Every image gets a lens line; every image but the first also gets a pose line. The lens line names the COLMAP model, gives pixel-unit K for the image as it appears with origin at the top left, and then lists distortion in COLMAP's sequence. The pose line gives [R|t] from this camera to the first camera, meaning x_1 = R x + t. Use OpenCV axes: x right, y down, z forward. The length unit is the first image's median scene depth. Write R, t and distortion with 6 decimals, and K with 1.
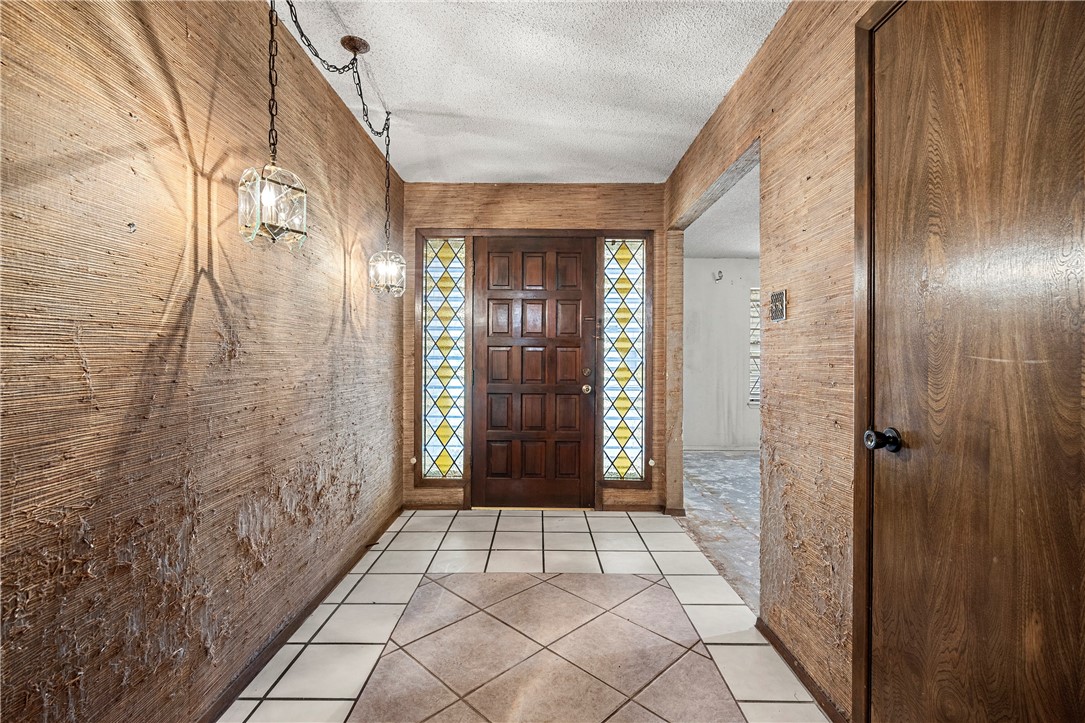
lens RADIAL K [[503.1, 0, 543.8], [0, 503.1, 361.5], [0, 0, 1]] dist [-0.000510, -0.000008]
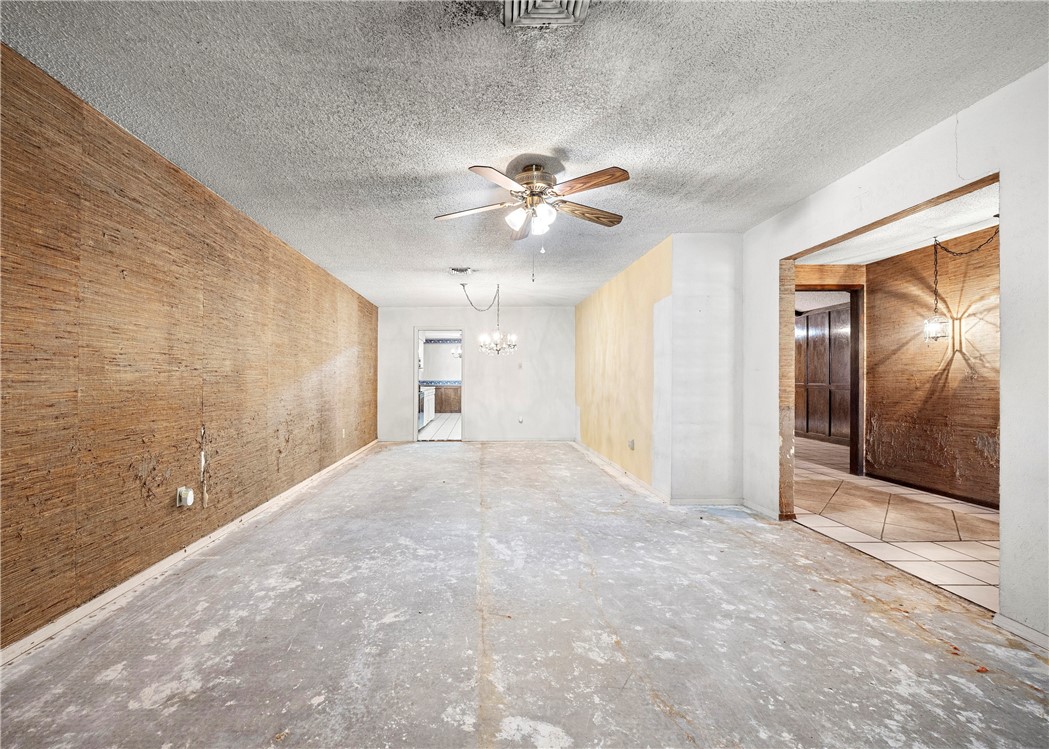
lens RADIAL K [[426.8, 0, 520.2], [0, 426.8, 376.2], [0, 0, 1]] dist [0.001107, 0.000113]
pose [[-0.999298, -0.011056, -0.035805, 2.041856], [-0.011088, 0.999938, 0.000700, 0.005121], [0.035795, 0.001096, -0.999359, 3.446967]]
